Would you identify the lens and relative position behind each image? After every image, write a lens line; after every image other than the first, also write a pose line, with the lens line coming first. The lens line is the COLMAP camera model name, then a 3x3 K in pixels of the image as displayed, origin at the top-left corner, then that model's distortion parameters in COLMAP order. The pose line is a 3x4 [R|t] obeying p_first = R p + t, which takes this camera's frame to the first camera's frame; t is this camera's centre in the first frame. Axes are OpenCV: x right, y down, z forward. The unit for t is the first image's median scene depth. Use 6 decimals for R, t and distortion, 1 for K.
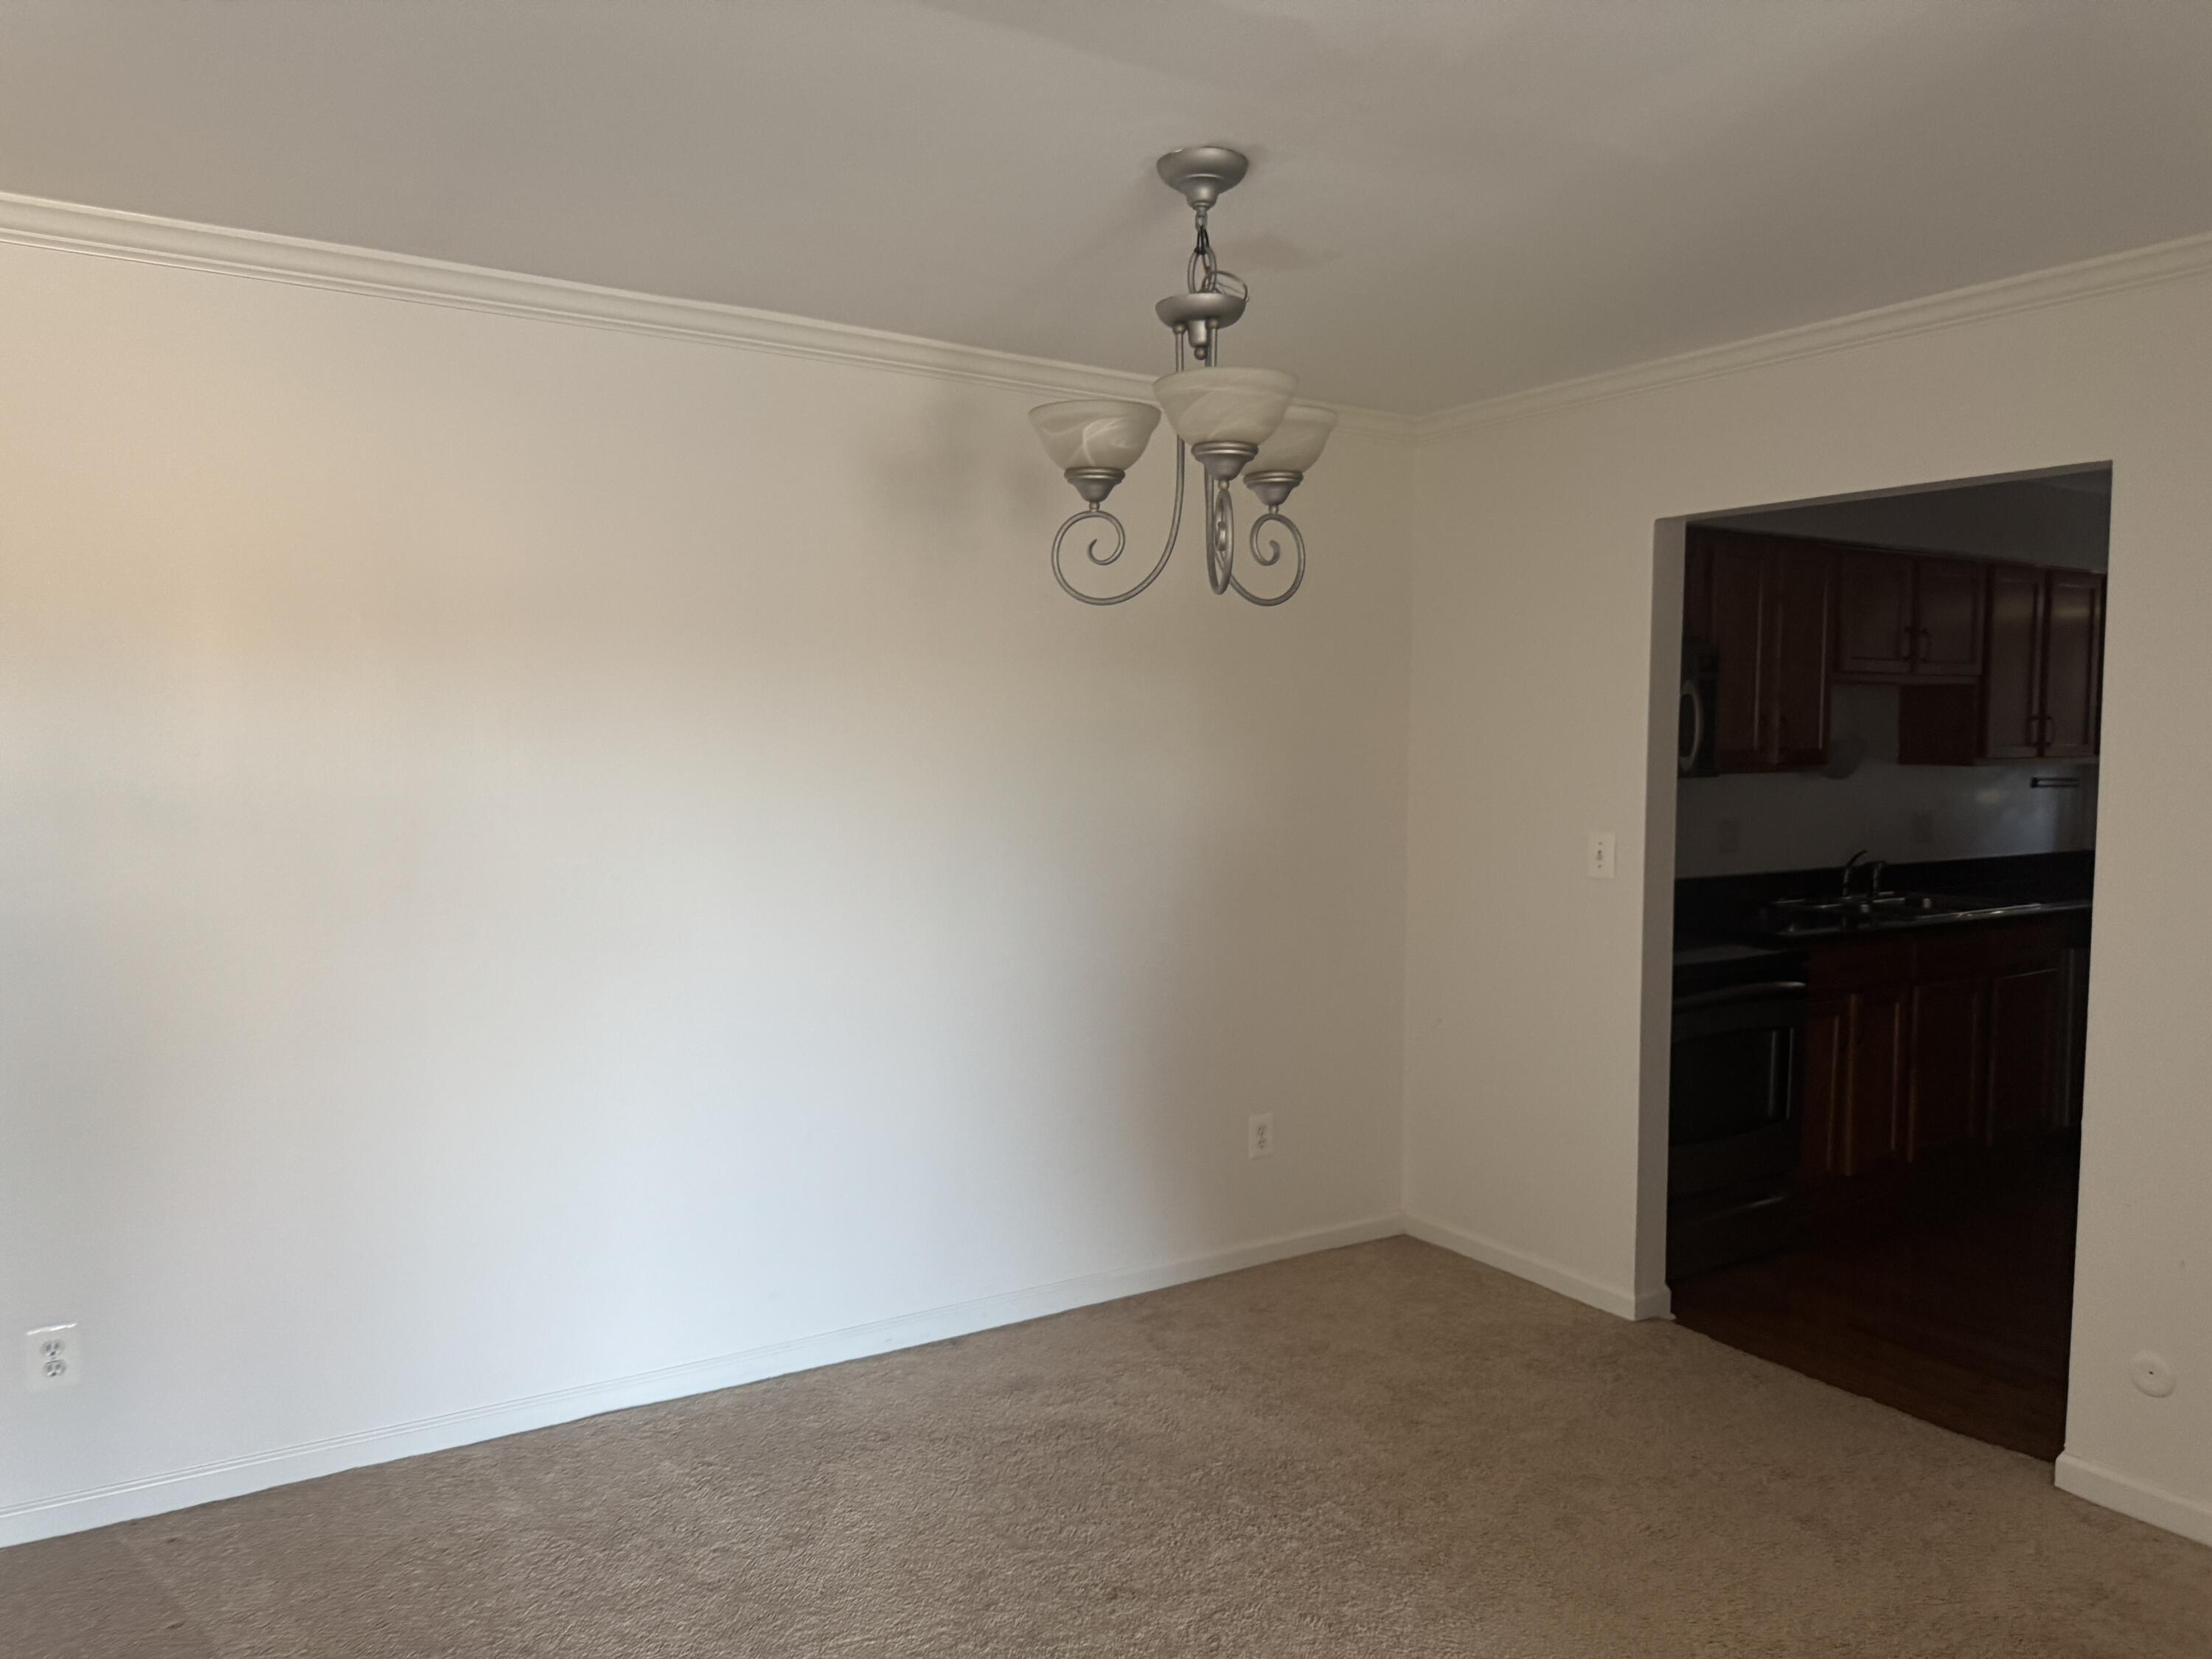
lens RADIAL K [[1544.4, 0, 1106.0], [0, 1544.4, 829.5], [0, 0, 1]] dist [-0.049014, 0.010158]
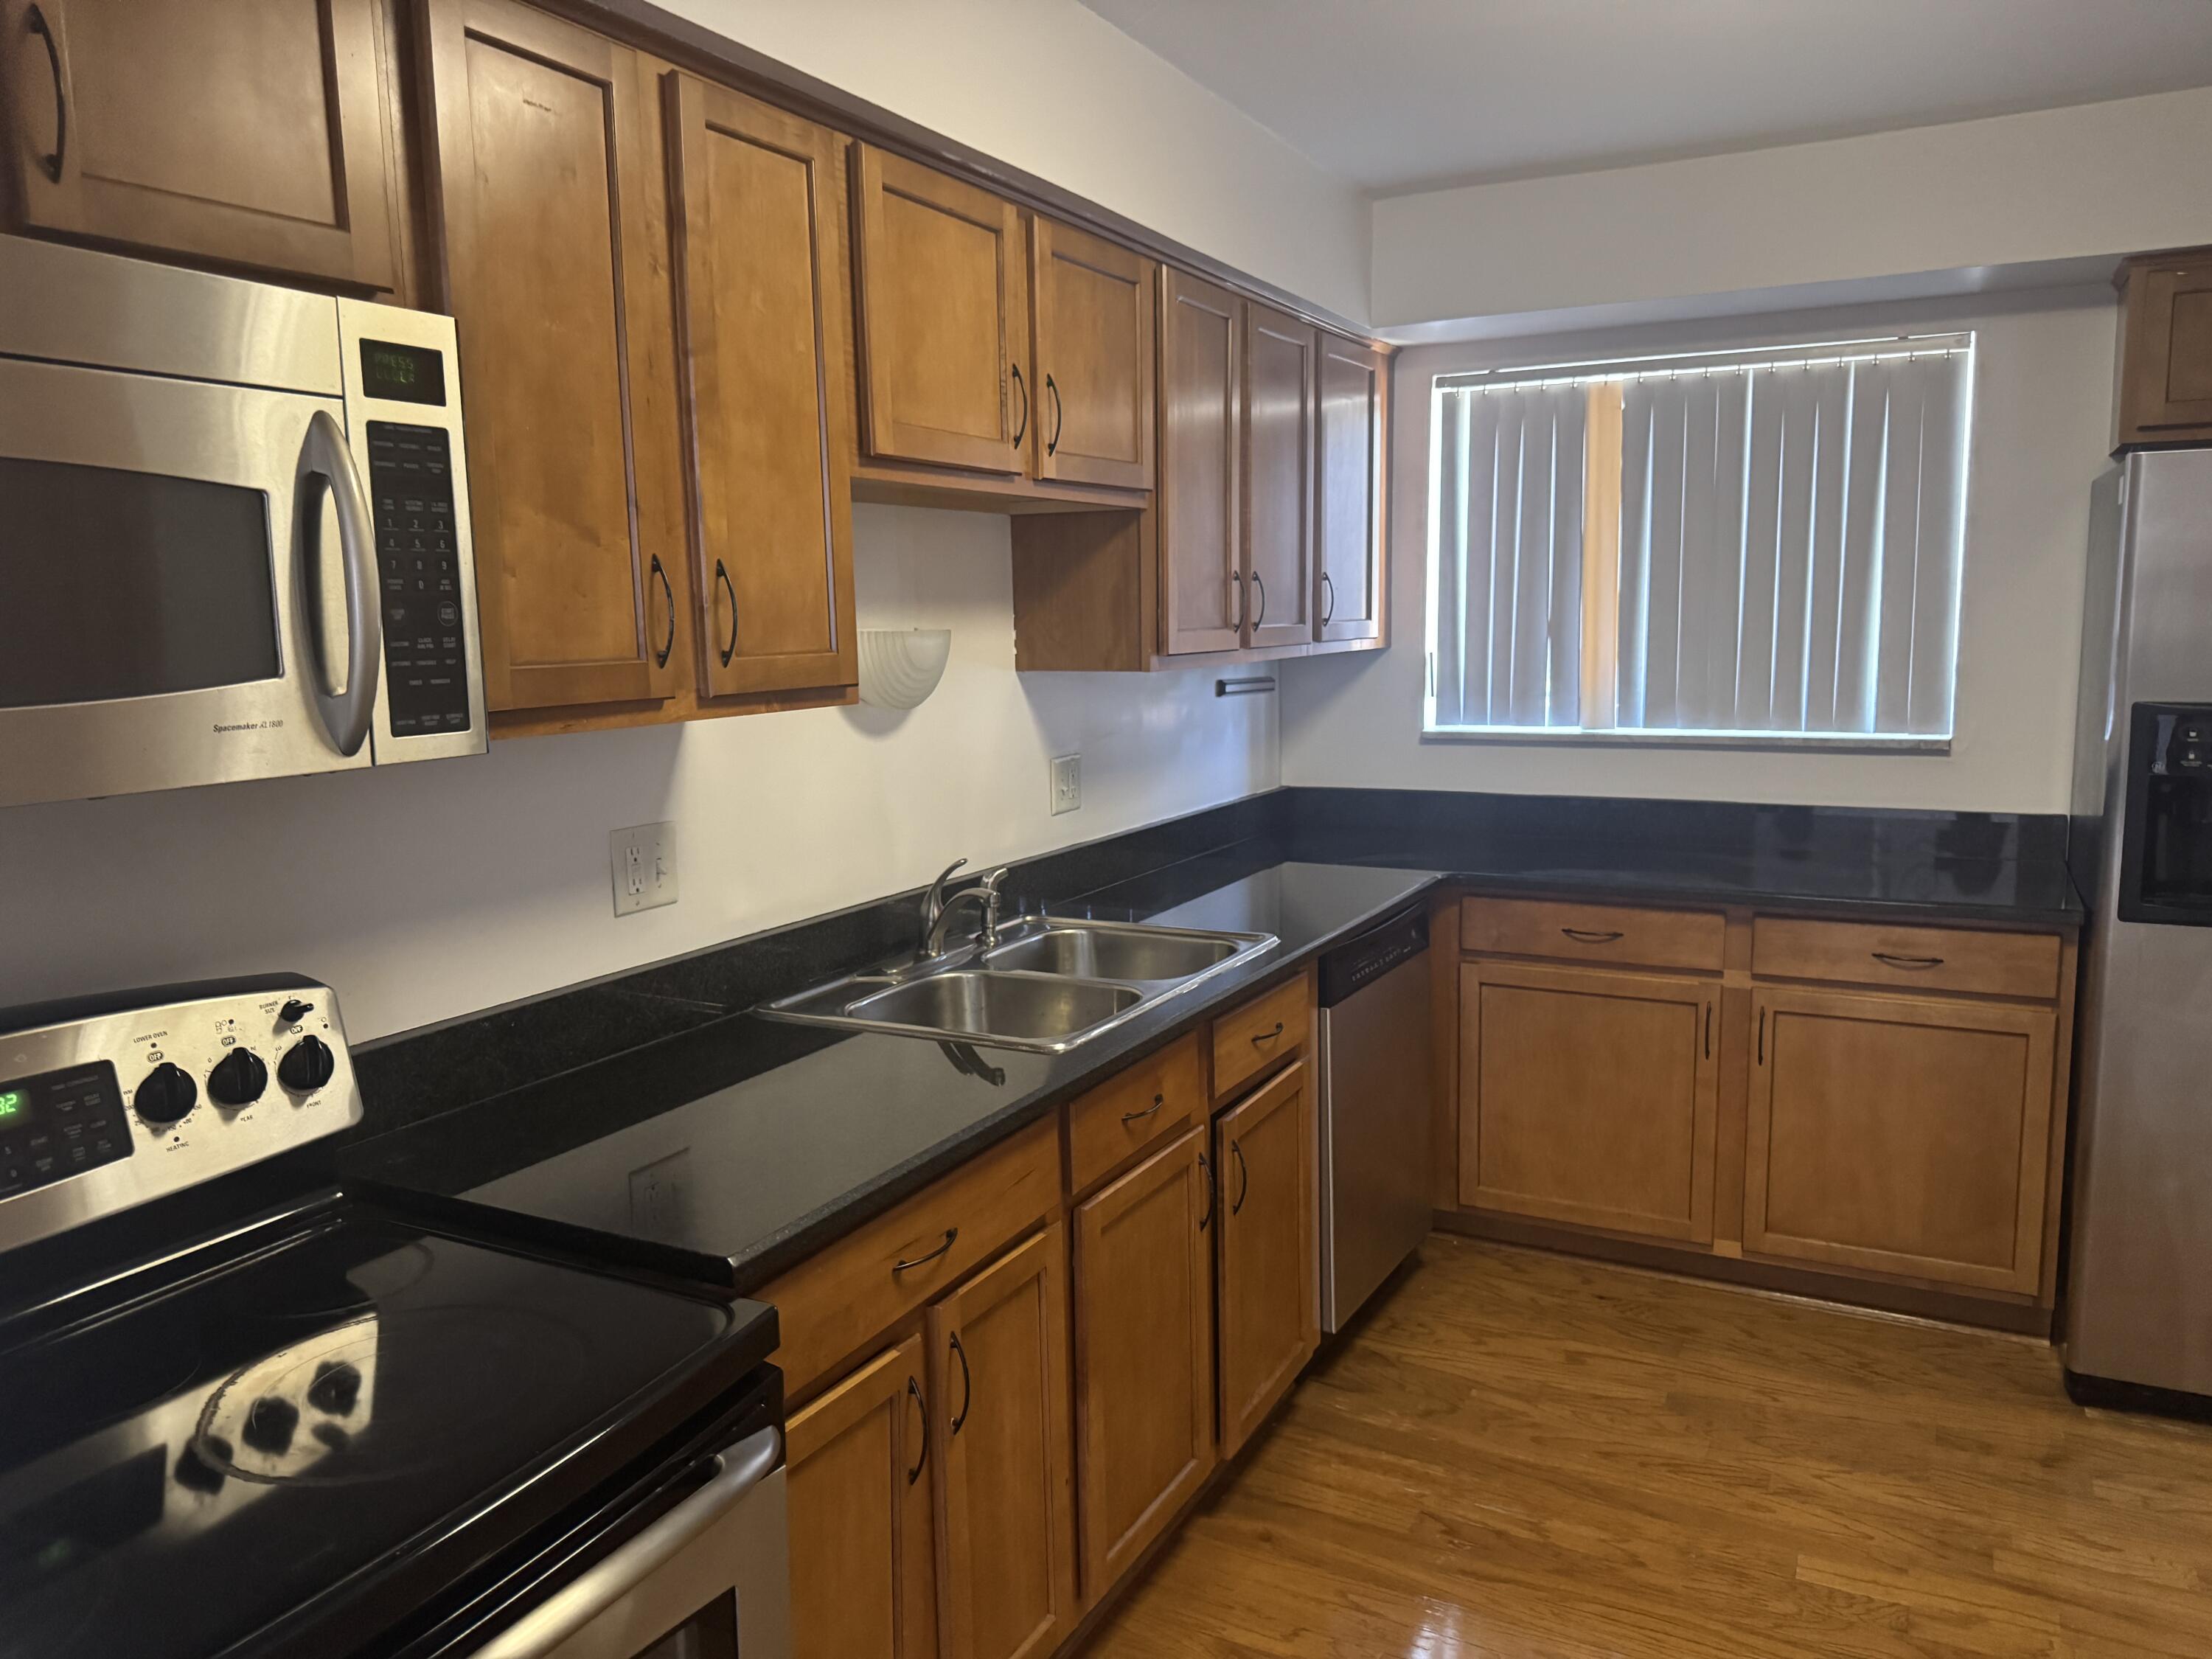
lens RADIAL K [[1546.4, 0, 1106.0], [0, 1546.4, 829.5], [0, 0, 1]] dist [0.029355, -0.041589]
pose [[0.856606, -0.094412, 0.507260, 0.277101], [0.056848, 0.994401, 0.089081, -0.035166], [-0.512830, -0.047471, 0.857176, 0.535826]]
